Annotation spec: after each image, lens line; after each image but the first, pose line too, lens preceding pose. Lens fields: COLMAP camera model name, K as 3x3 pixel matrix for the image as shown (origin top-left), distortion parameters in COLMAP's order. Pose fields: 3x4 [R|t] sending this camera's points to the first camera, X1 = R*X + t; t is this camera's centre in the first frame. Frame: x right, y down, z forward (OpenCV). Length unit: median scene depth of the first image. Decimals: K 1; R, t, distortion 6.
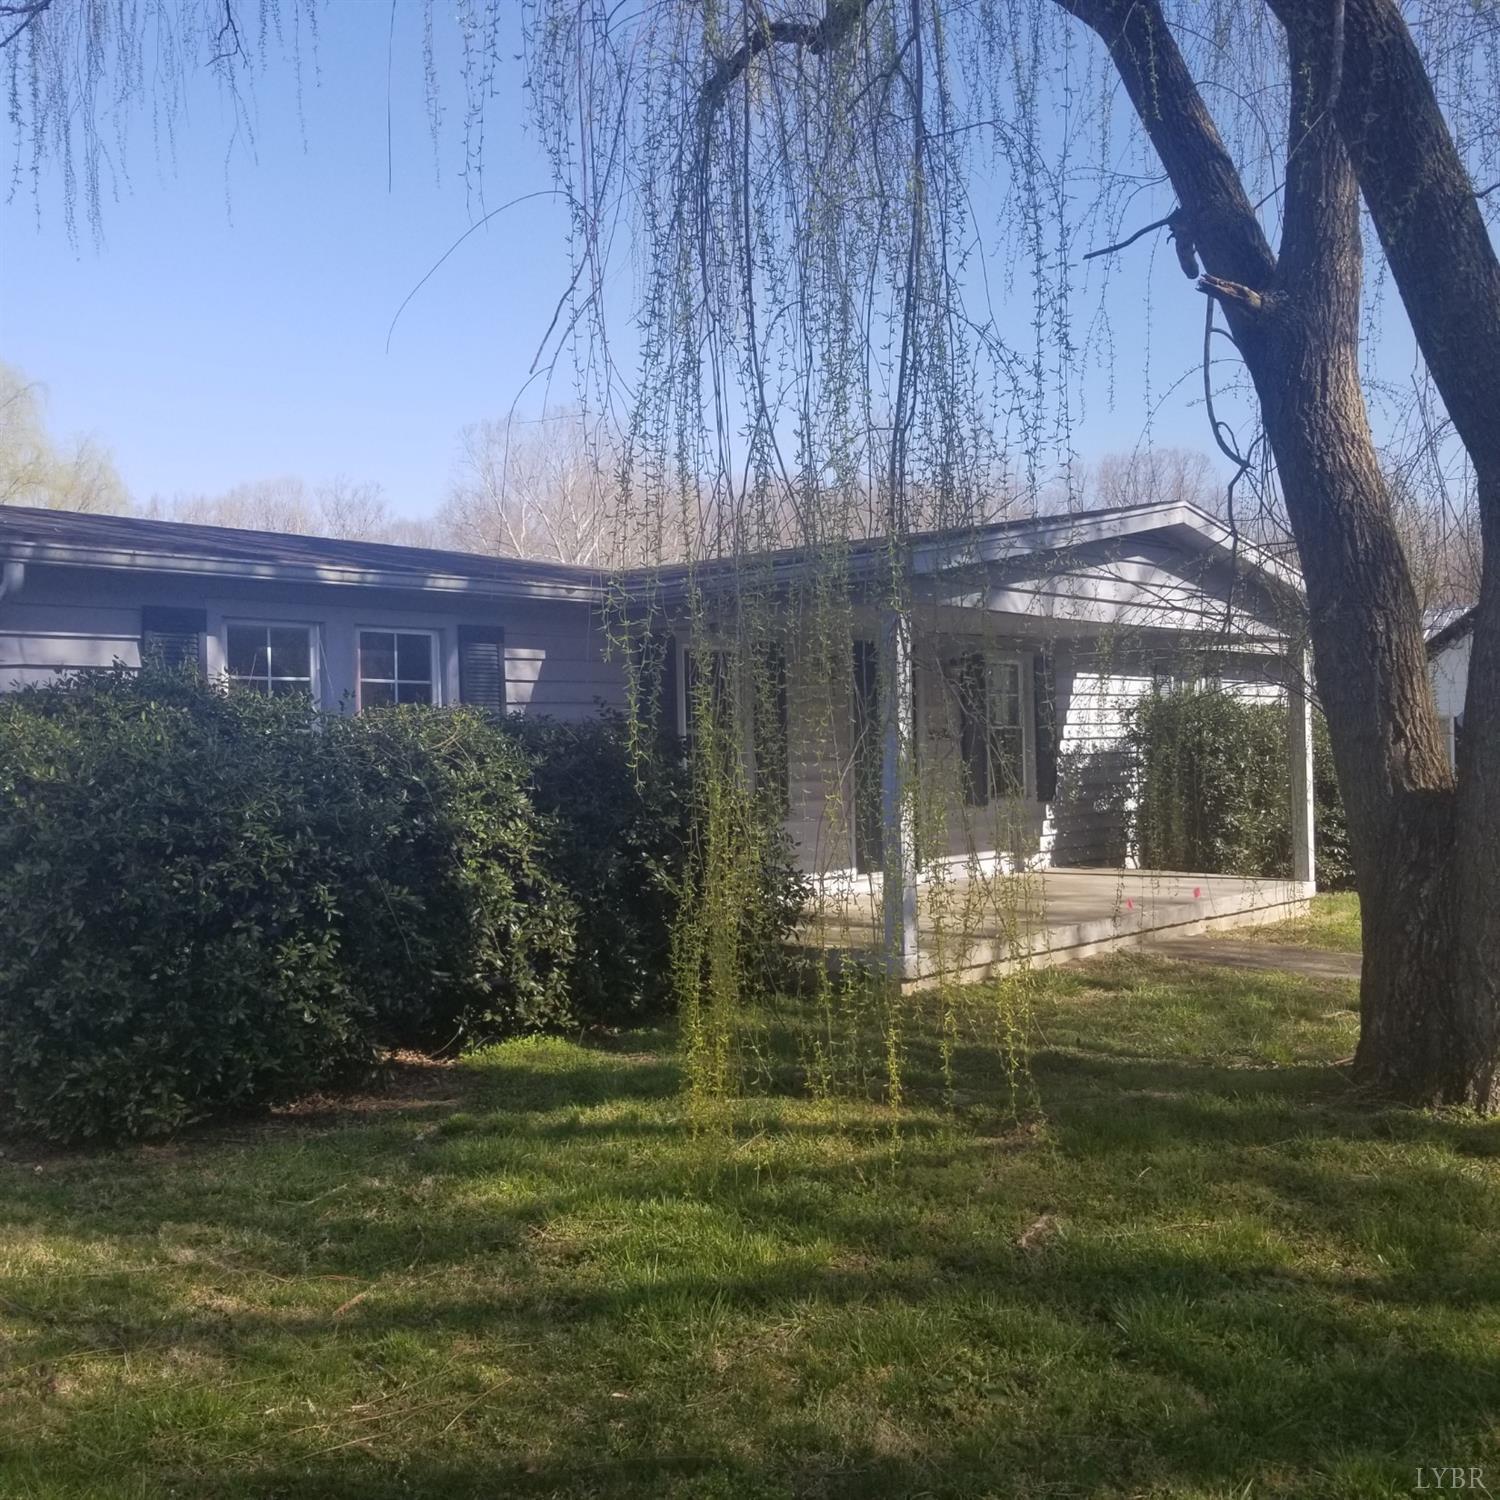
lens RADIAL K [[1545.2, 0, 763.4], [0, 1545.2, 747.7], [0, 0, 1]] dist [0.122435, -0.250478]
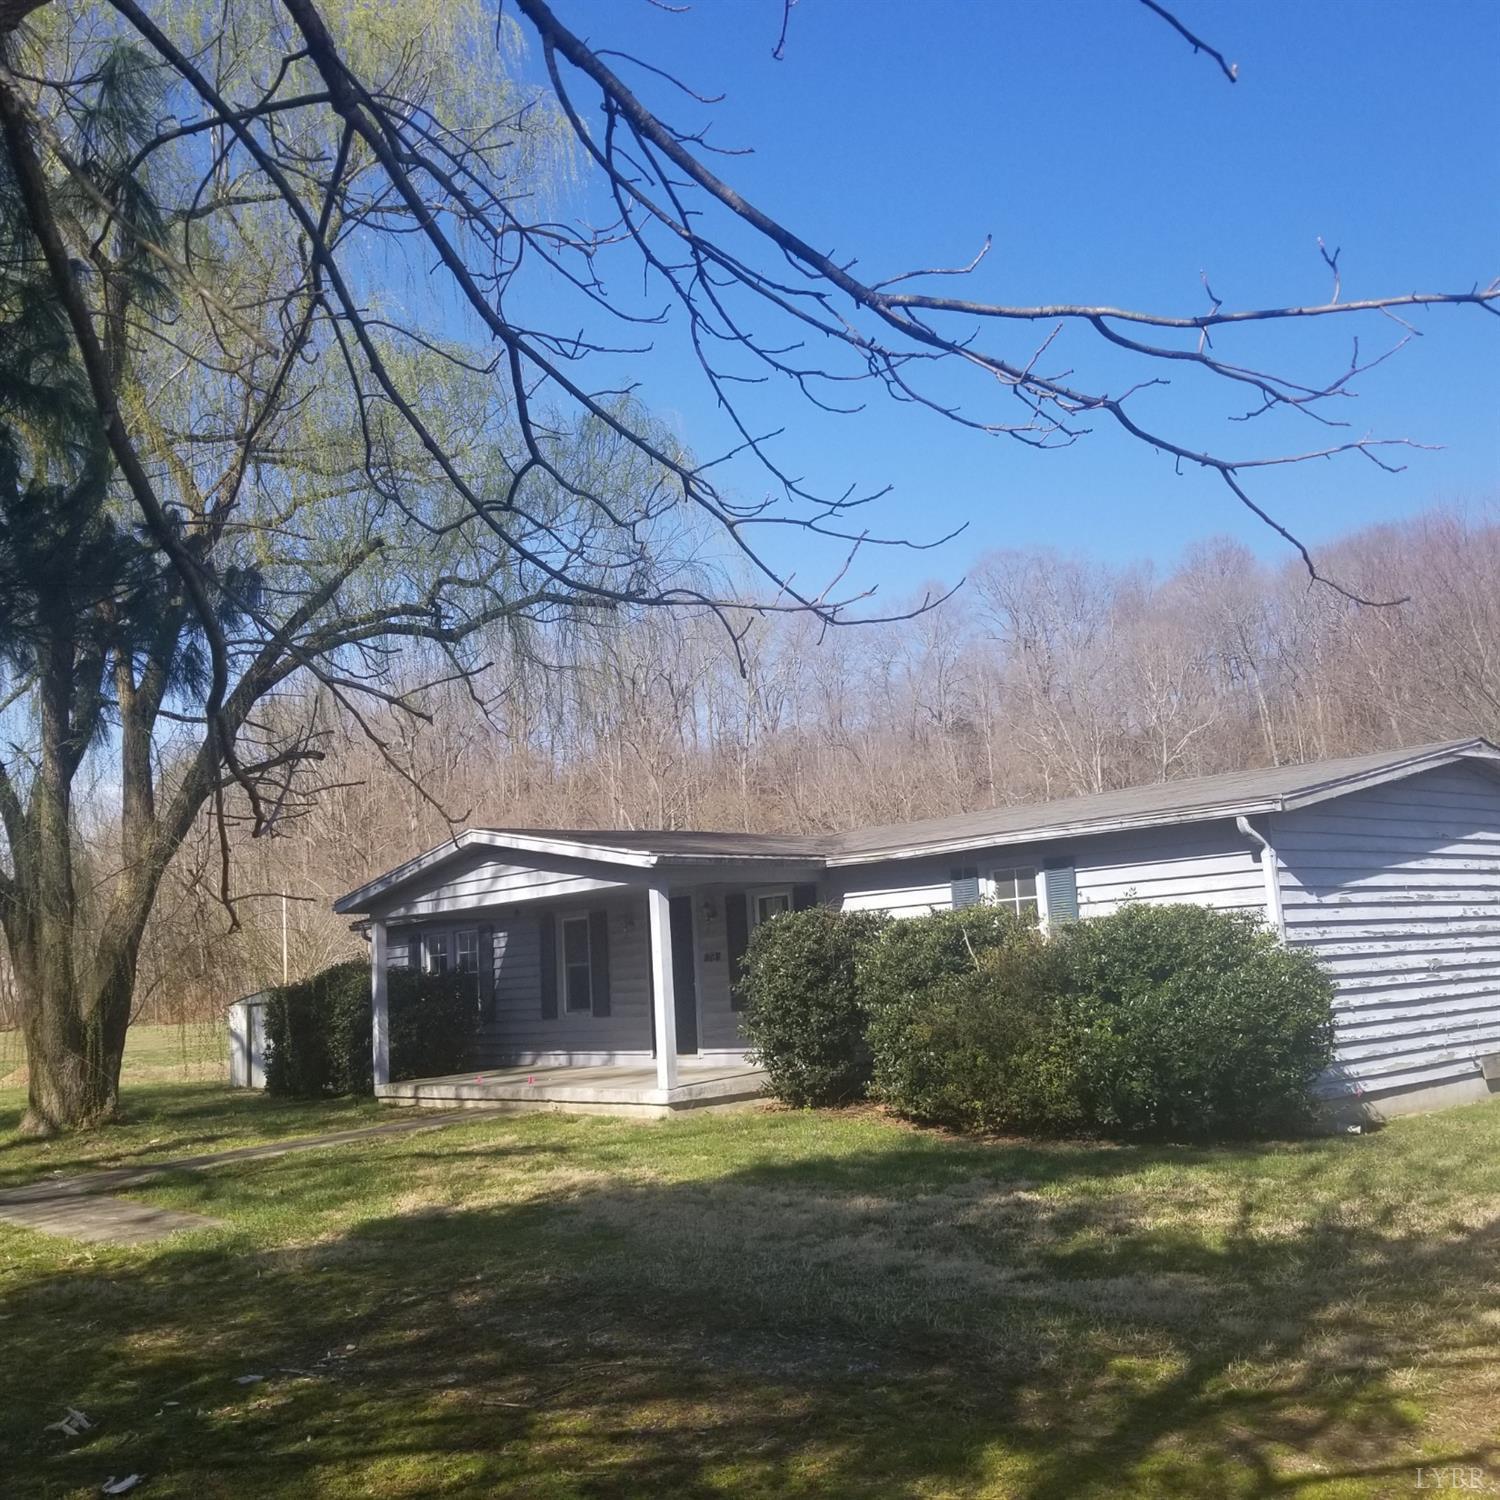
lens RADIAL K [[1545.2, 0, 773.5], [0, 1545.2, 744.2], [0, 0, 1]] dist [0.106843, -0.230336]
pose [[-0.111483, -0.125128, -0.985857, 1.587748], [0.061353, 0.989282, -0.132501, -0.010399], [0.991871, -0.075256, -0.102611, 1.286444]]
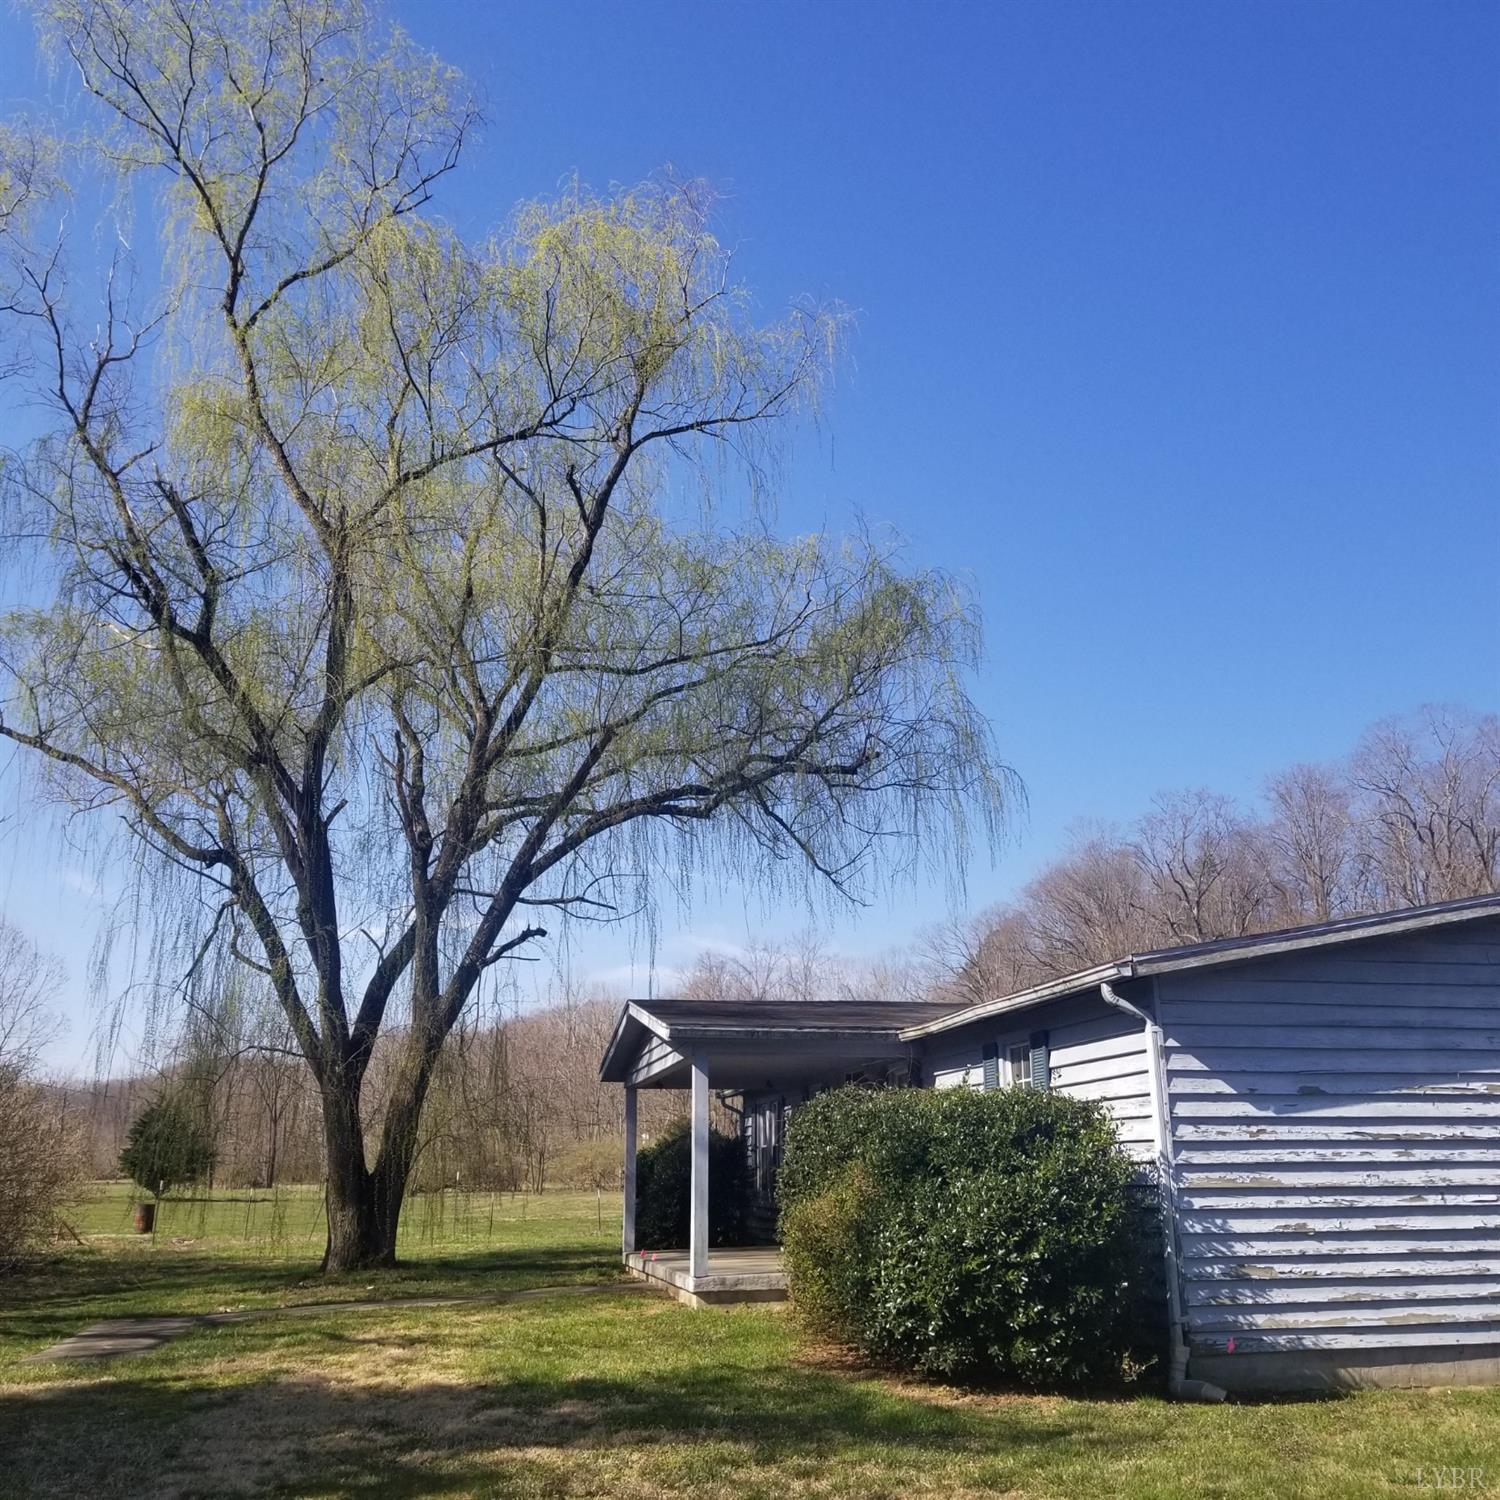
lens RADIAL K [[1545.2, 0, 763.4], [0, 1545.2, 747.7], [0, 0, 1]] dist [0.122435, -0.250478]
pose [[-0.592358, -0.193283, -0.782147, 1.334426], [0.023046, 0.966335, -0.256253, 0.007833], [0.805345, -0.169819, -0.567962, 1.827127]]
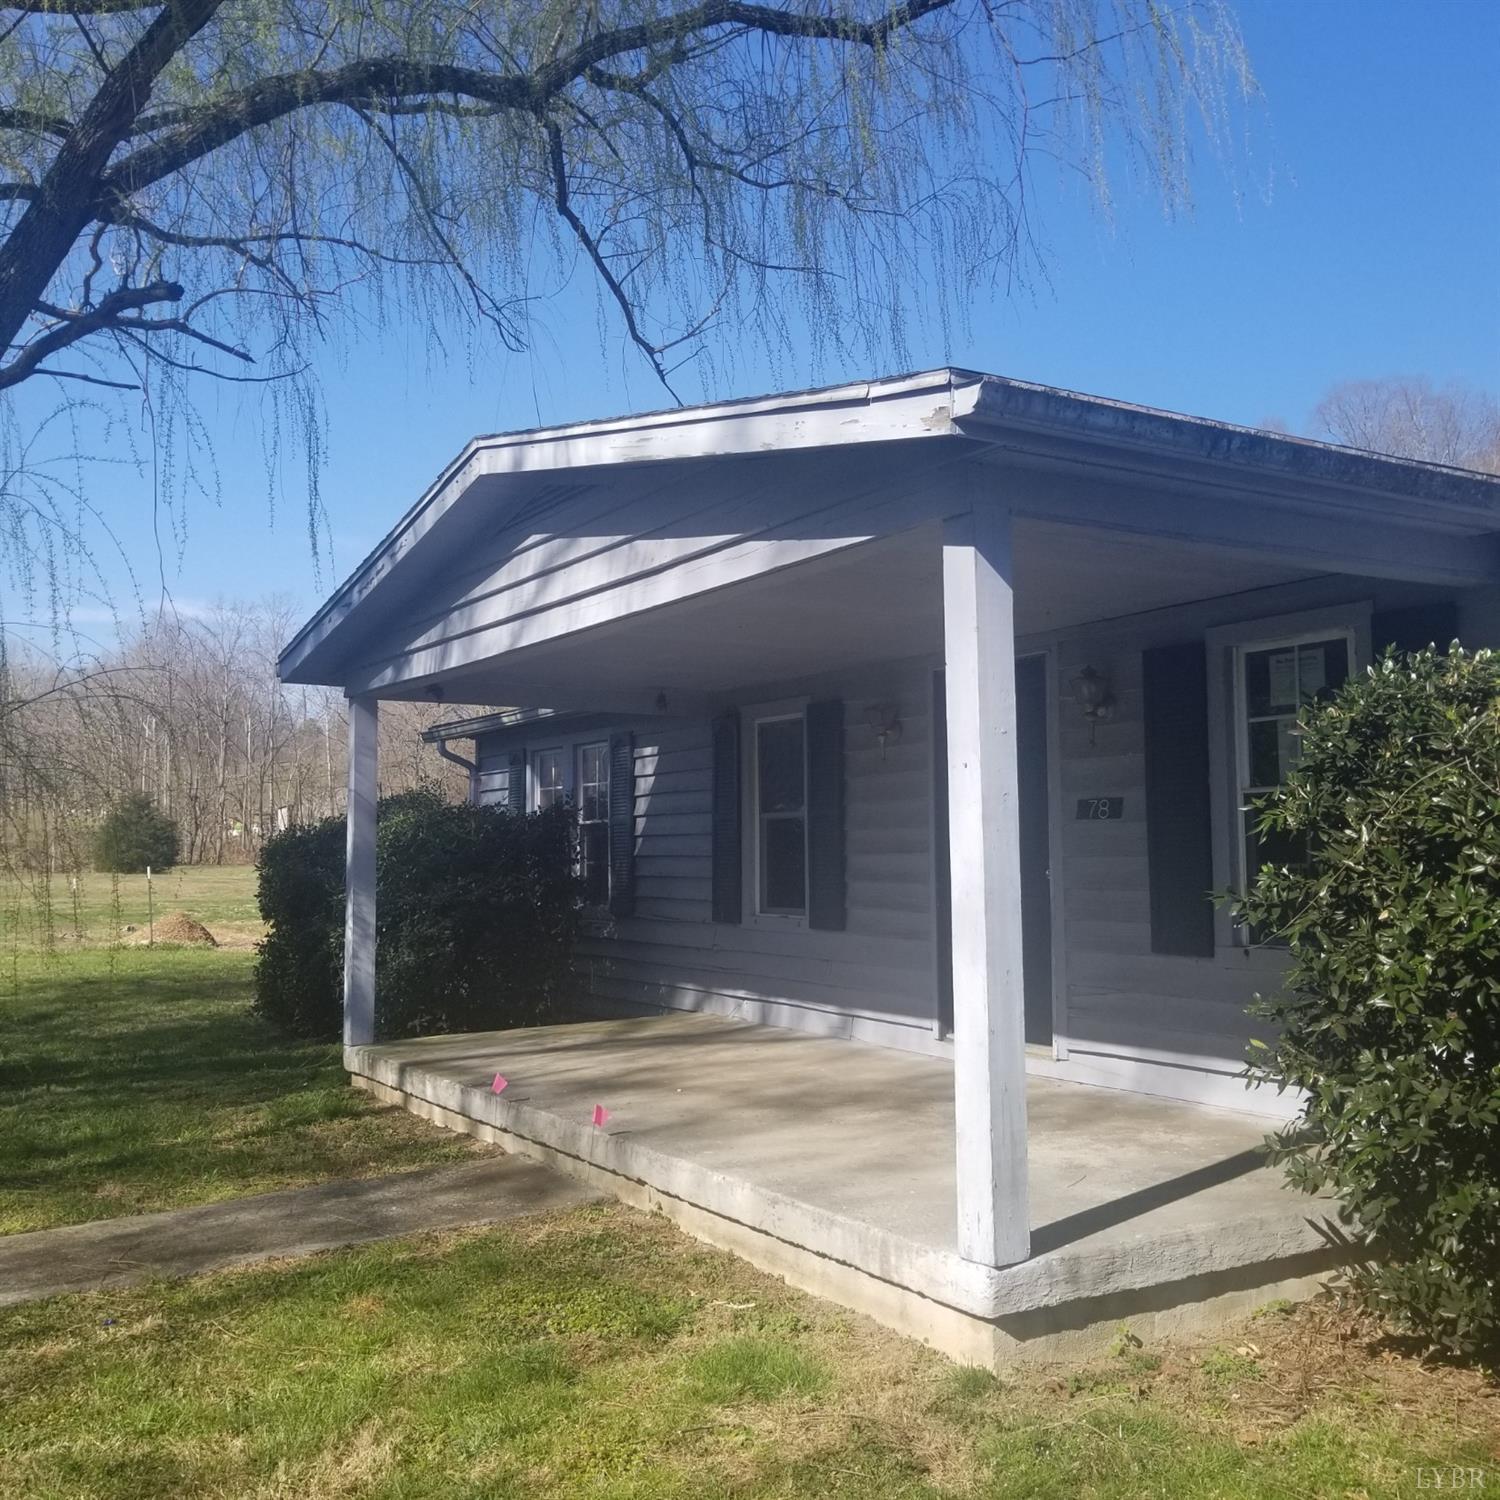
lens RADIAL K [[1584.9, 0, 799.5], [0, 1584.9, 737.1], [0, 0, 1]] dist [0.065090, -0.113908]
pose [[-0.275340, -0.052248, -0.959926, 0.720788], [0.014767, 0.998174, -0.058566, -0.001912], [0.961234, -0.030301, -0.274066, 1.118908]]
